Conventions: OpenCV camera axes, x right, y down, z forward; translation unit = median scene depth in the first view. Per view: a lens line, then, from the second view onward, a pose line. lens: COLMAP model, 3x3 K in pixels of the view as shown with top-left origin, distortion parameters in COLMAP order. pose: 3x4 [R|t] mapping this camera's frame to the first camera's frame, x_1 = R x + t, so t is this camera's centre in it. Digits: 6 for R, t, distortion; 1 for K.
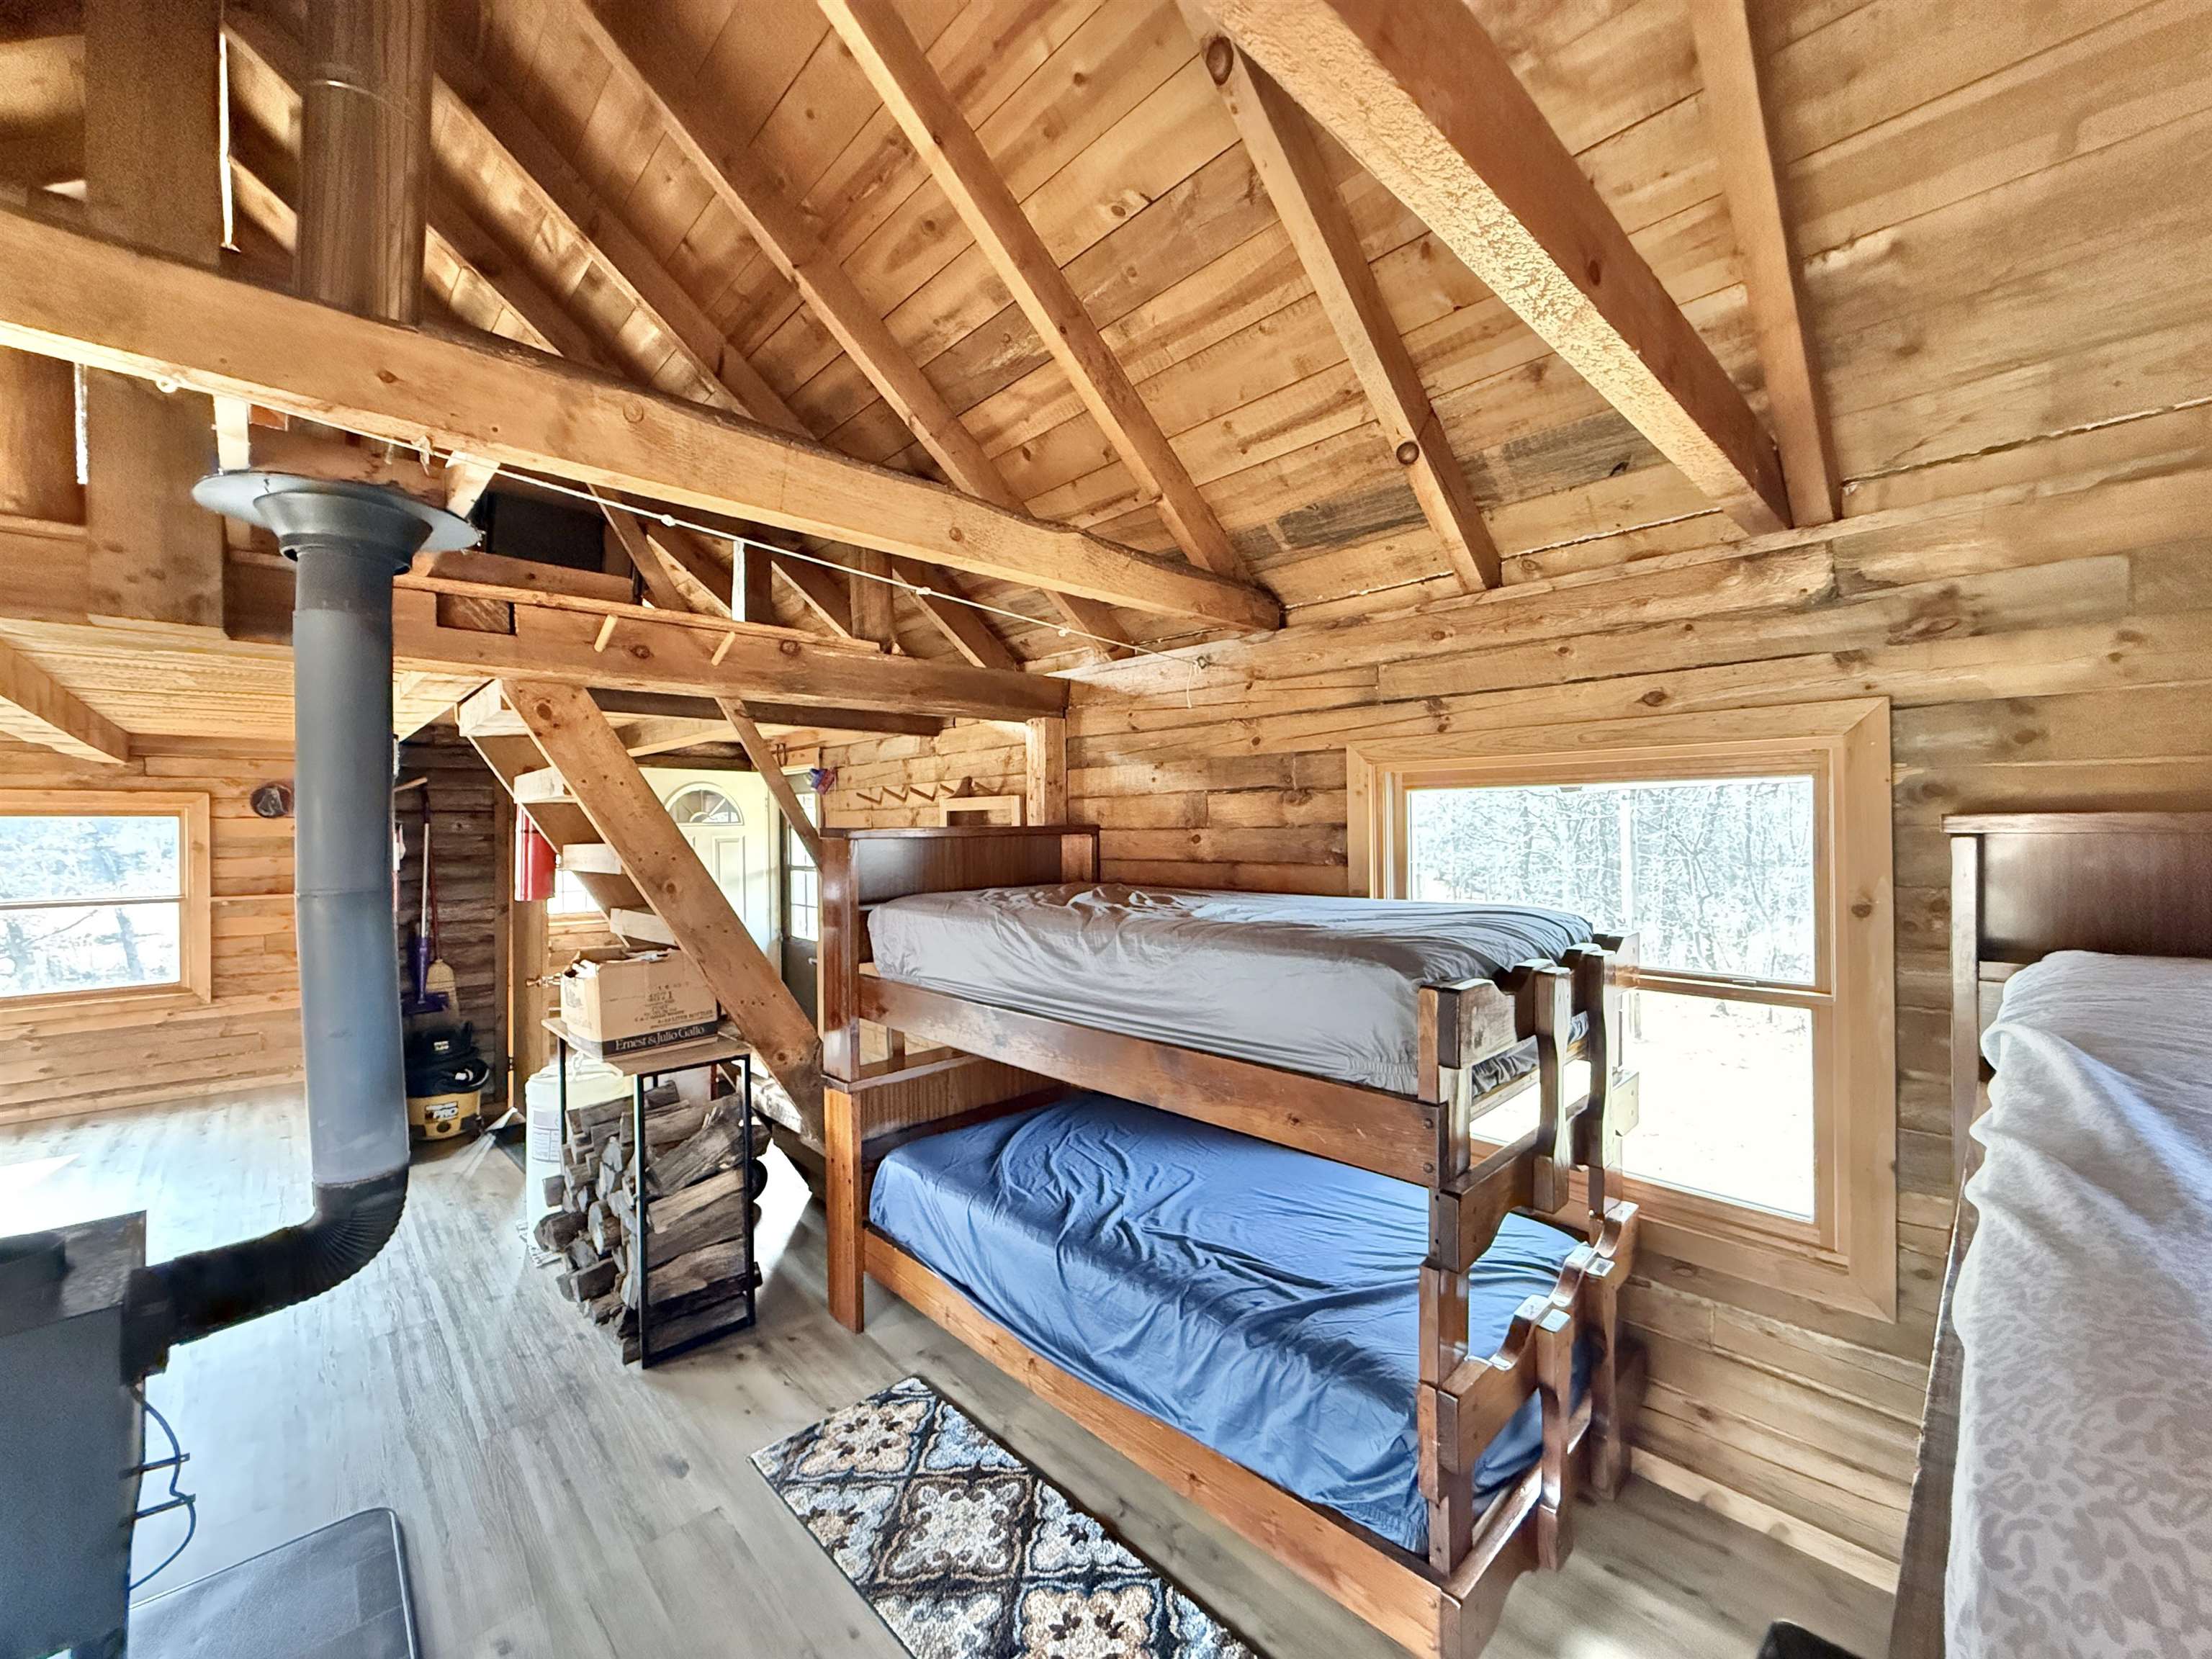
lens RADIAL K [[881.3, 0, 1100.0], [0, 881.3, 828.8], [0, 0, 1]] dist [0.001224, 0.000274]
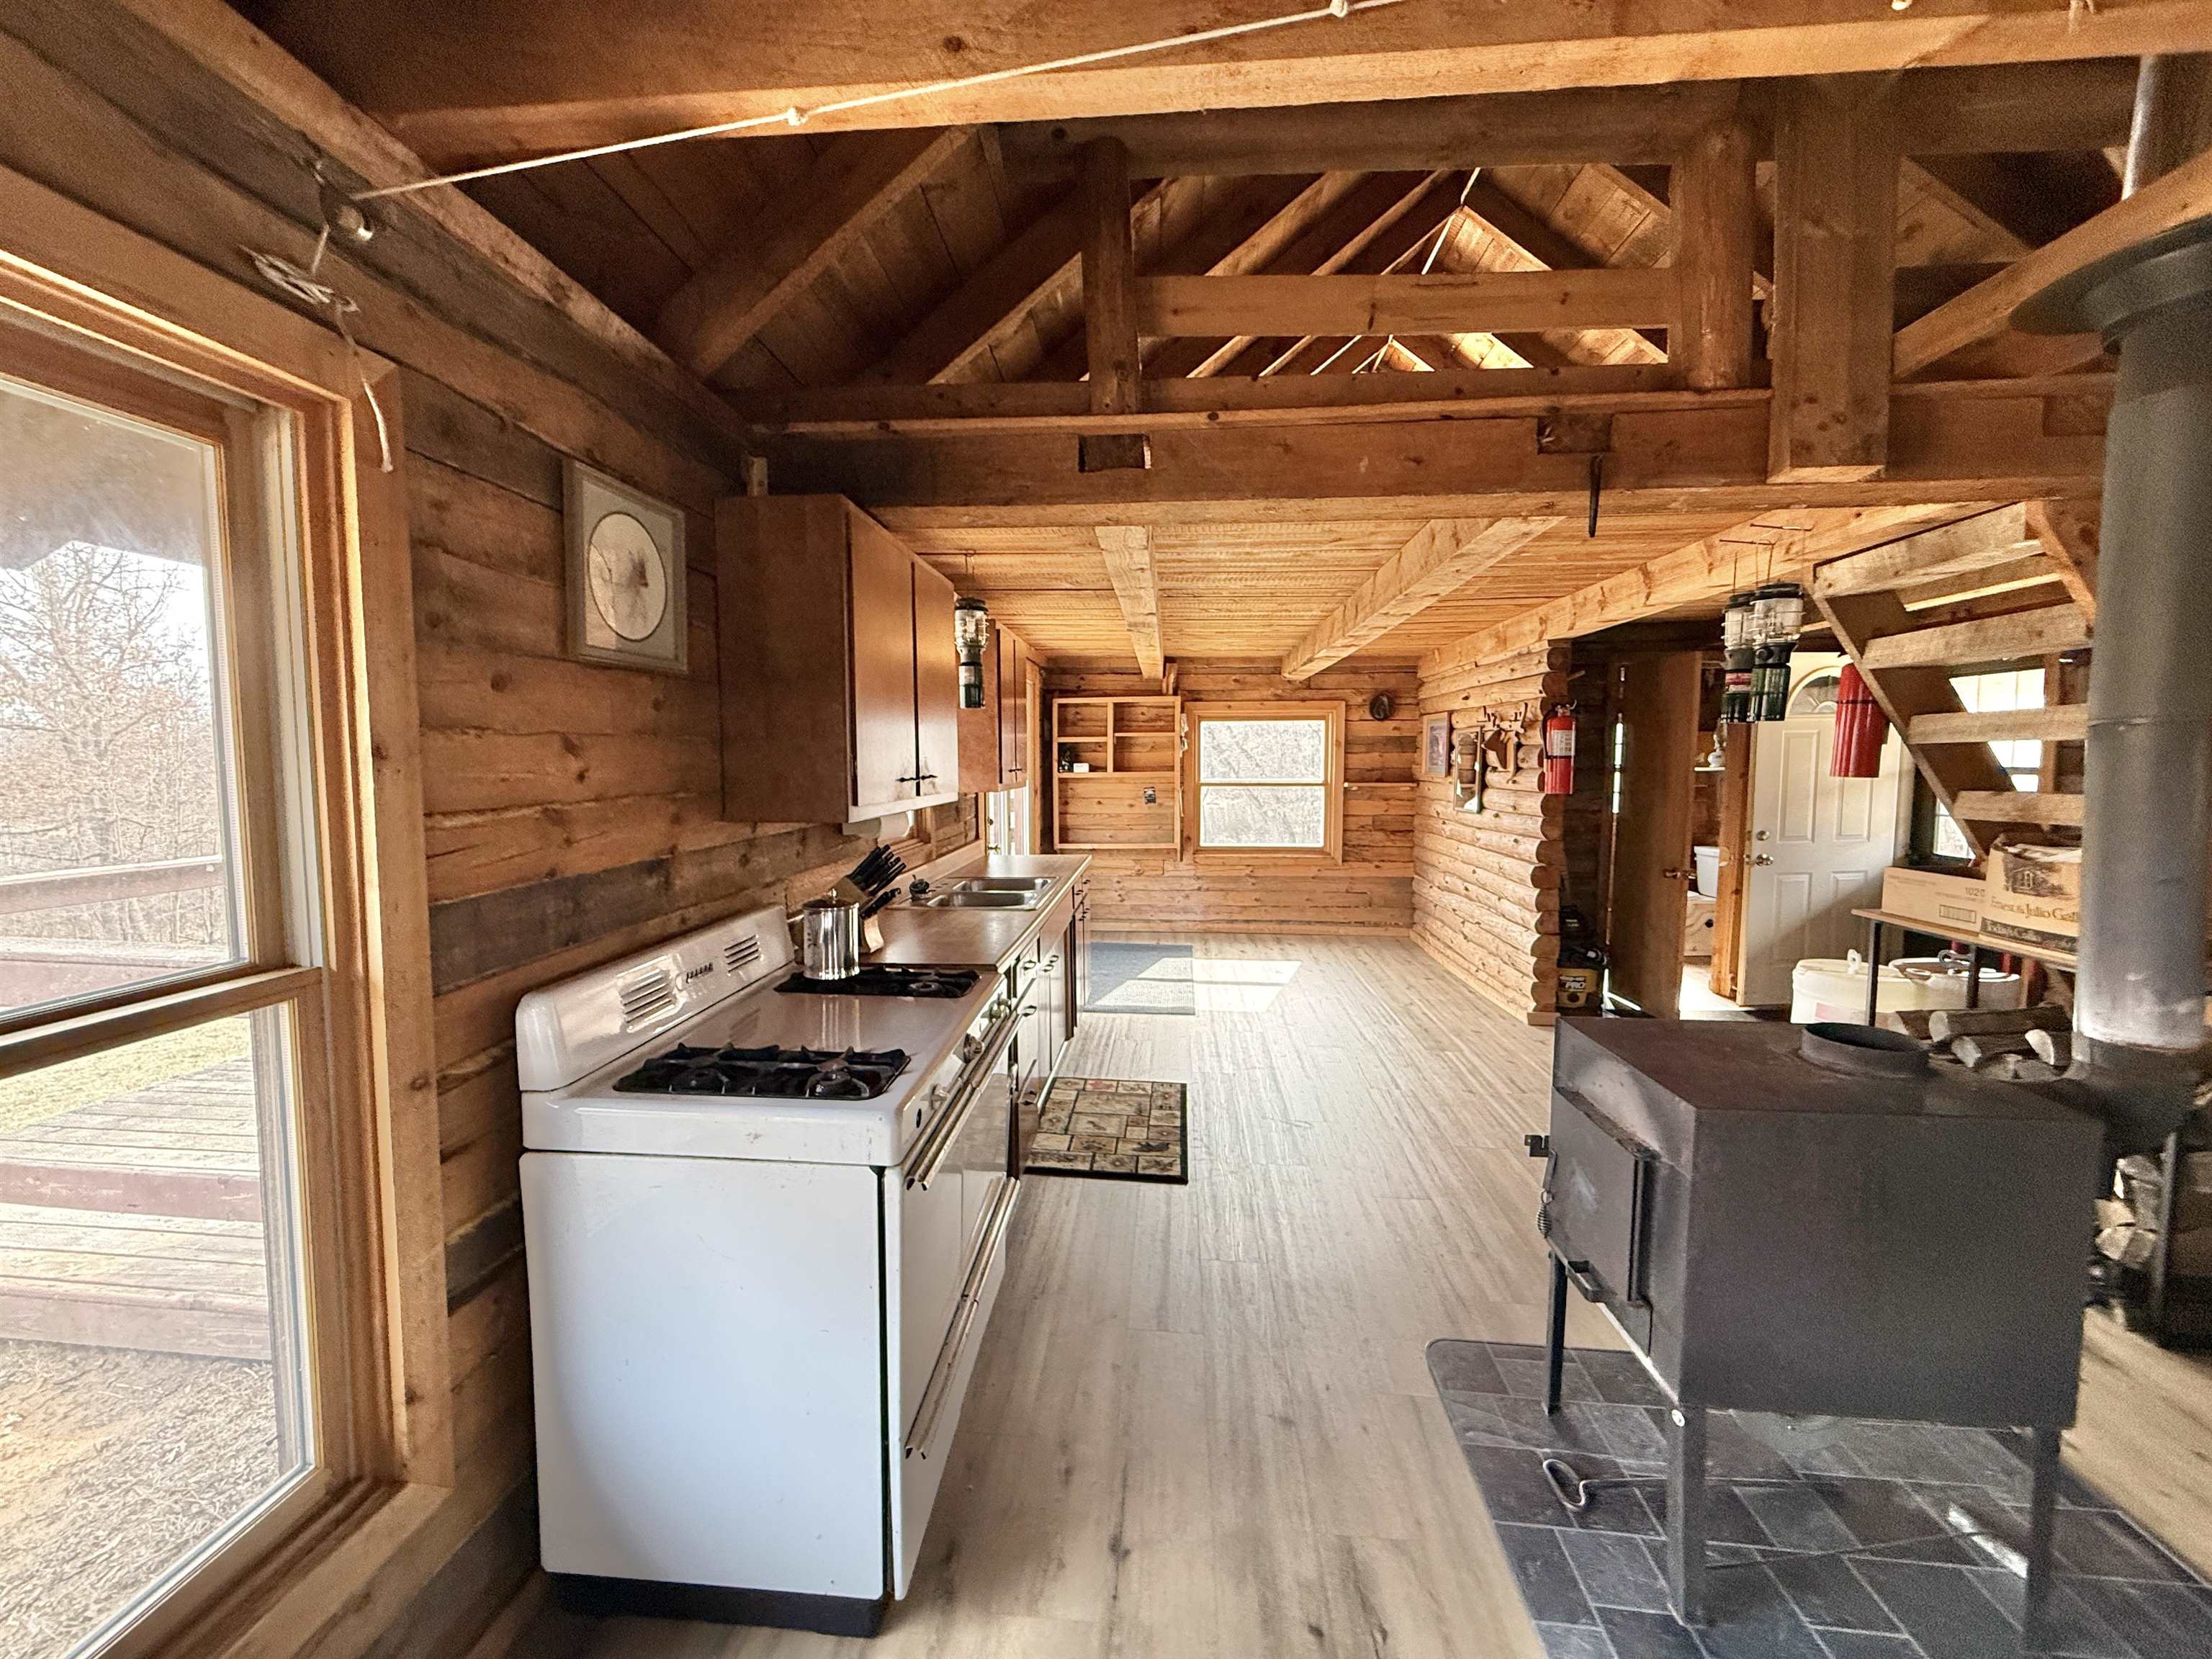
lens RADIAL K [[881.3, 0, 1100.0], [0, 881.3, 828.8], [0, 0, 1]] dist [0.001224, 0.000274]
pose [[0.666739, 0.066427, -0.742325, -0.591974], [-0.002746, 0.996232, 0.086682, 0.068790], [0.745286, -0.055756, 0.664410, -0.239693]]
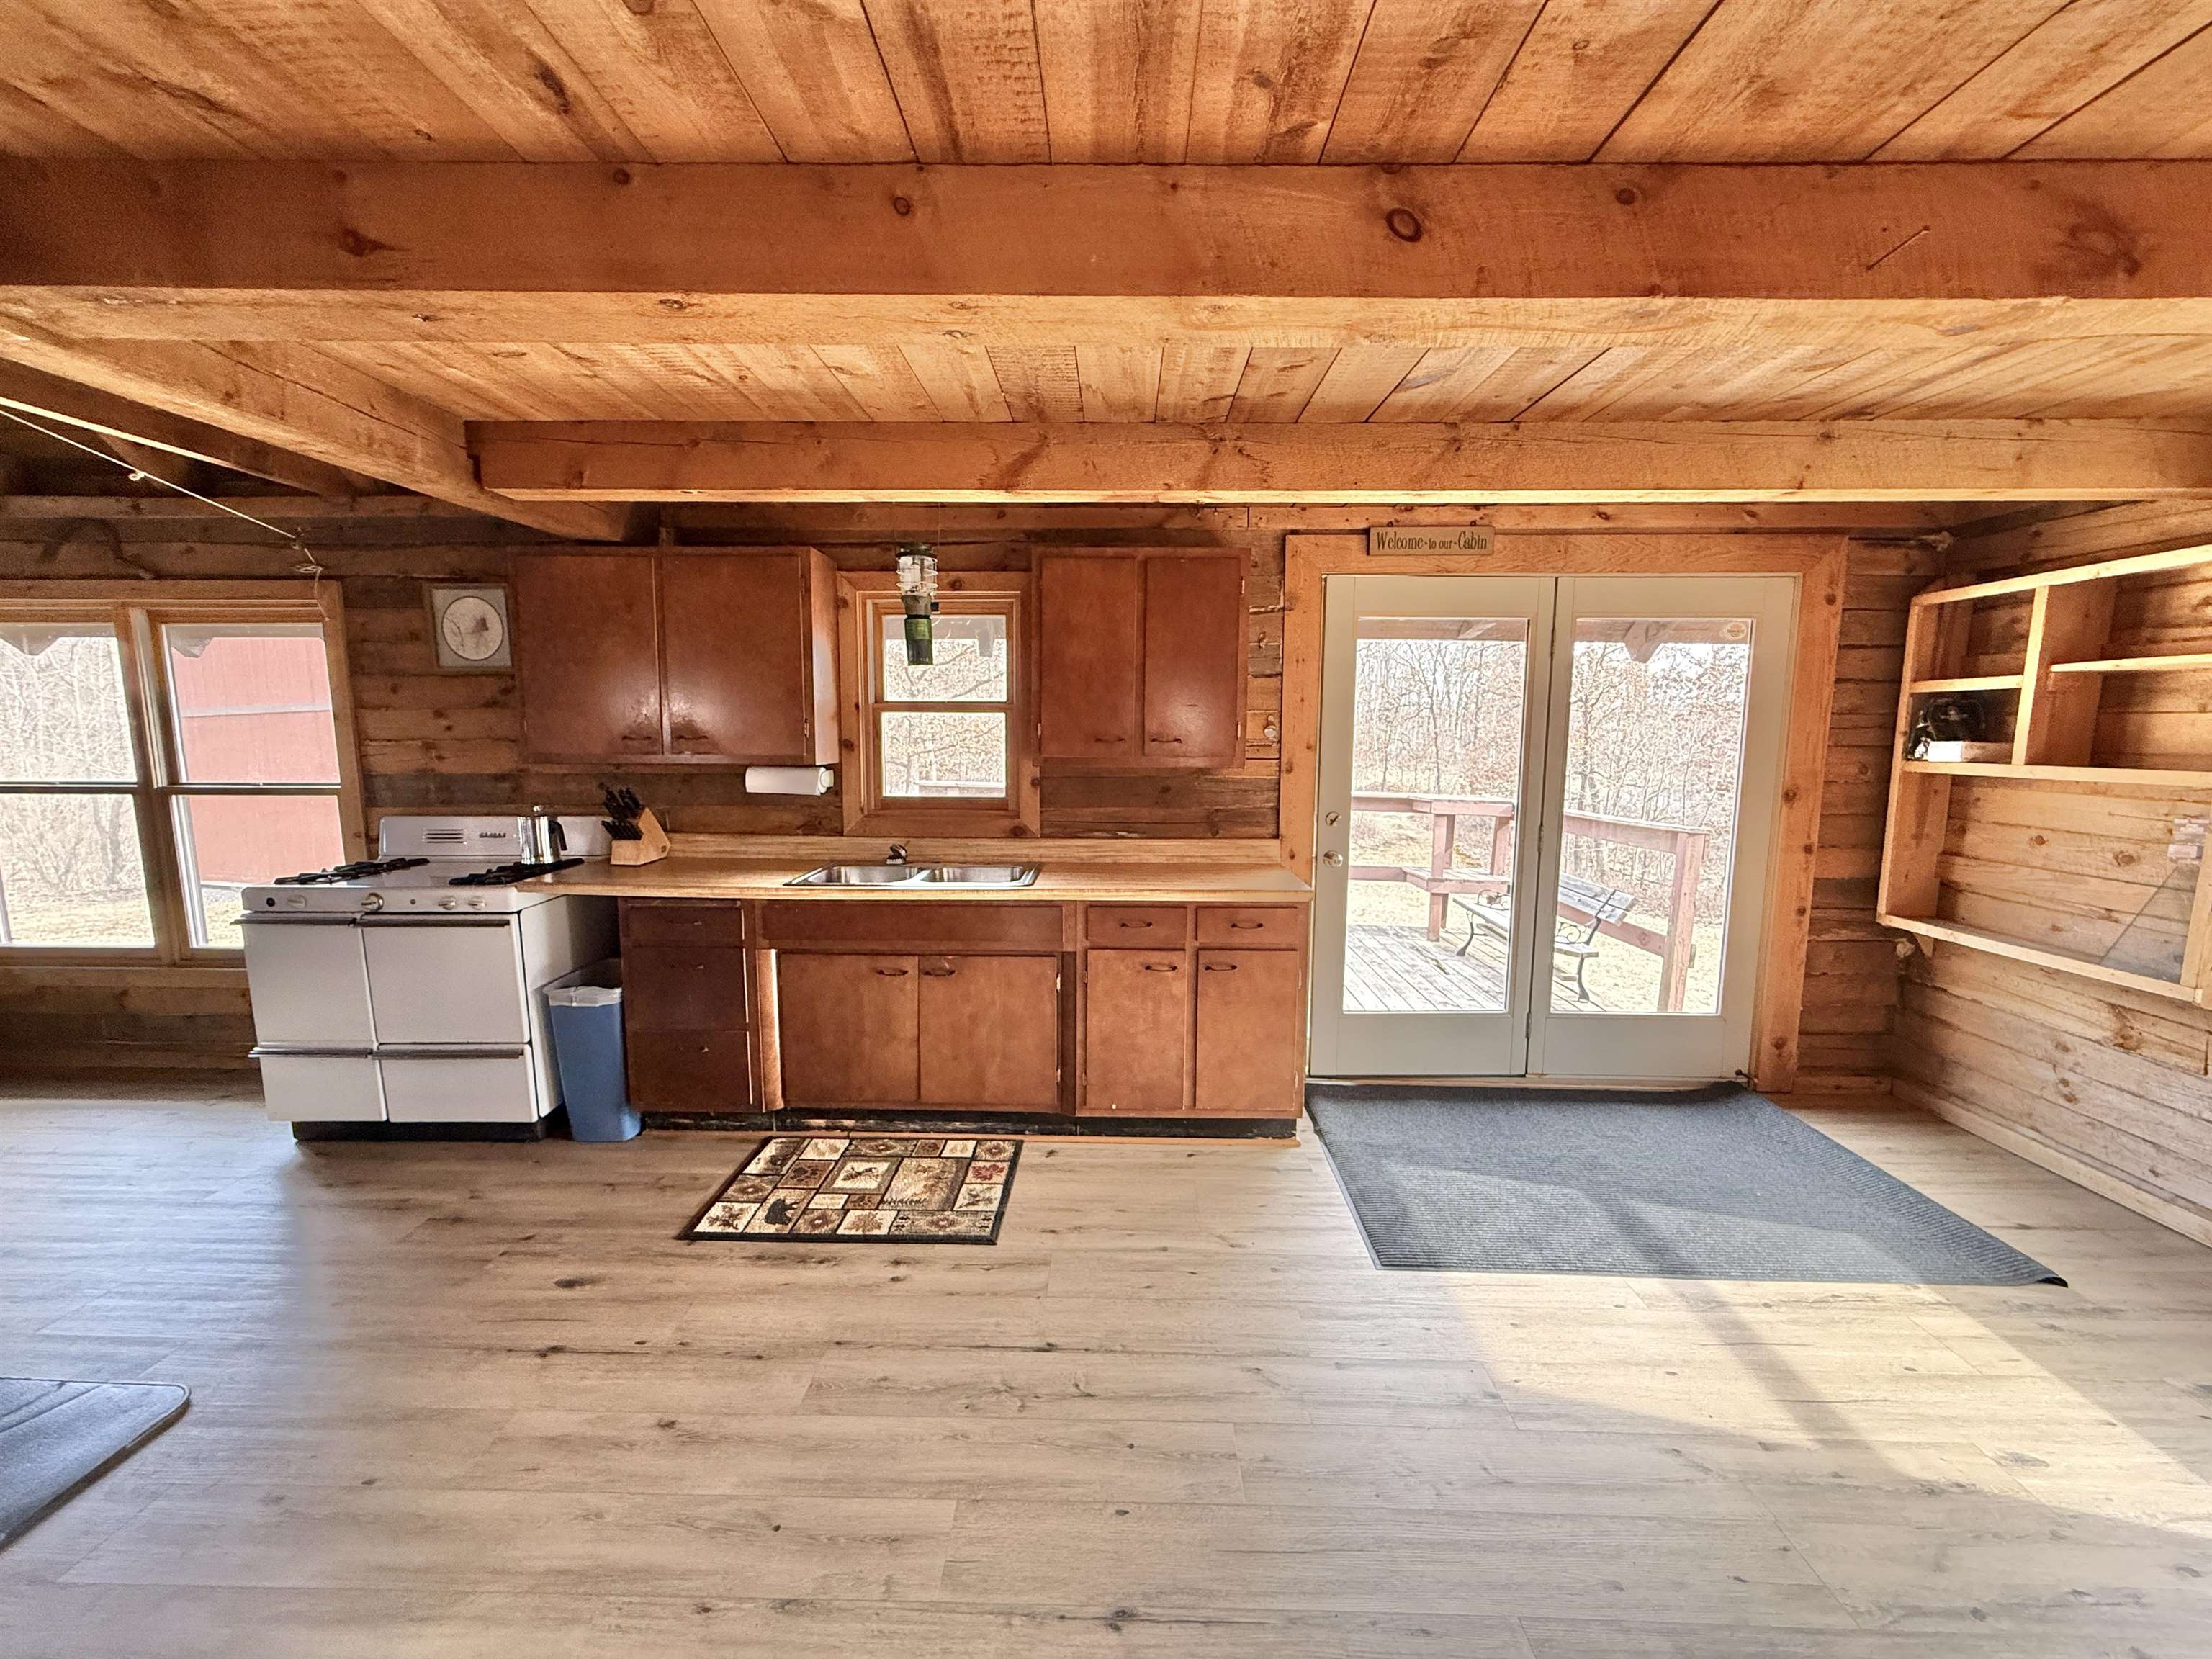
lens RADIAL K [[881.3, 0, 1100.0], [0, 881.3, 828.8], [0, 0, 1]] dist [0.001224, 0.000274]
pose [[-0.700655, 0.089435, -0.707873, -1.010415], [0.000411, 0.992163, 0.124946, 0.071117], [0.713500, 0.087253, -0.695201, 1.473599]]
